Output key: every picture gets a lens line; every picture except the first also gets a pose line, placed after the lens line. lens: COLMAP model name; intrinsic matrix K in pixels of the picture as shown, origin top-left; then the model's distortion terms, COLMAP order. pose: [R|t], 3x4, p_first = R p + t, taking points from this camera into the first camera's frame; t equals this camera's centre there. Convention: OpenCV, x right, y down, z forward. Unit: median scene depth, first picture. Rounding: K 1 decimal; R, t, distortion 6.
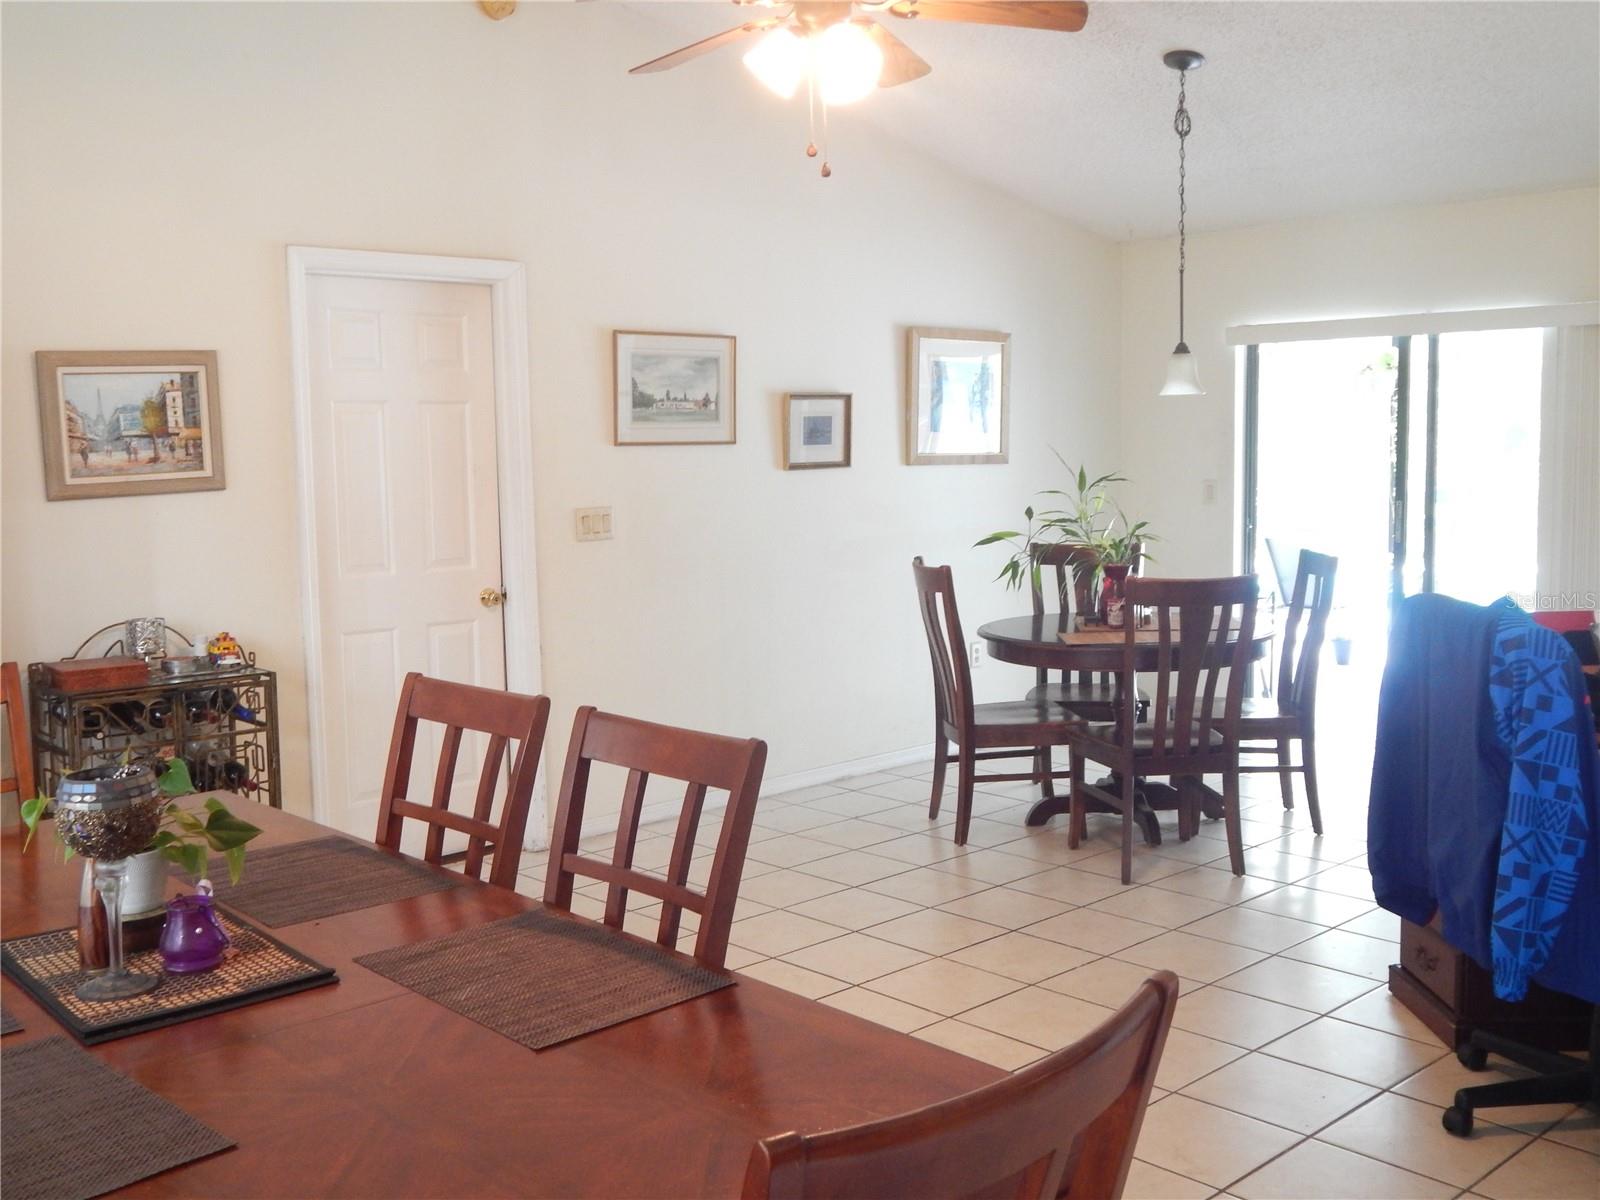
lens RADIAL K [[1612.4, 0, 799.8], [0, 1612.4, 600.1], [0, 0, 1]] dist [-0.006418, 0.000000]
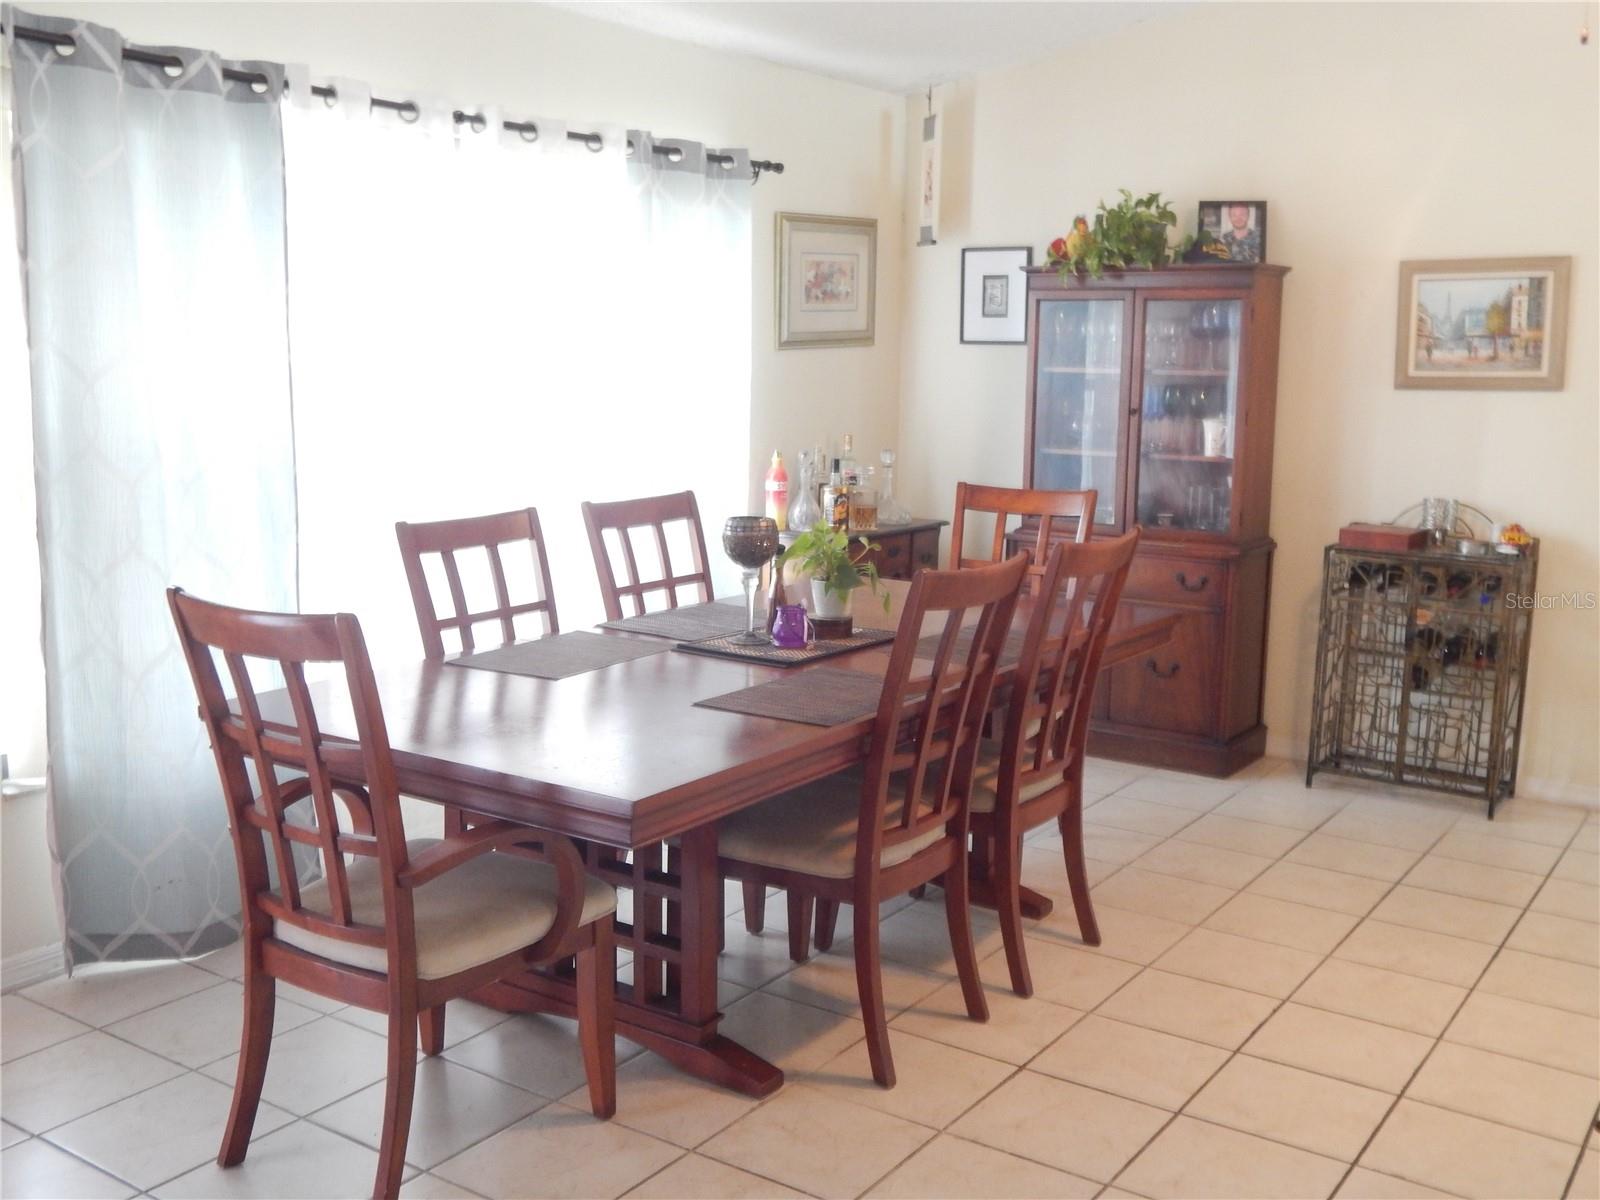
lens RADIAL K [[1612.4, 0, 800.0], [0, 1612.4, 597.9], [0, 0, 1]] dist [-0.006418, 0.000000]
pose [[0.212912, 0.181340, -0.960096, 0.586593], [-0.122204, 0.979853, 0.157971, -0.042536], [0.969399, 0.083693, 0.230783, 0.300754]]
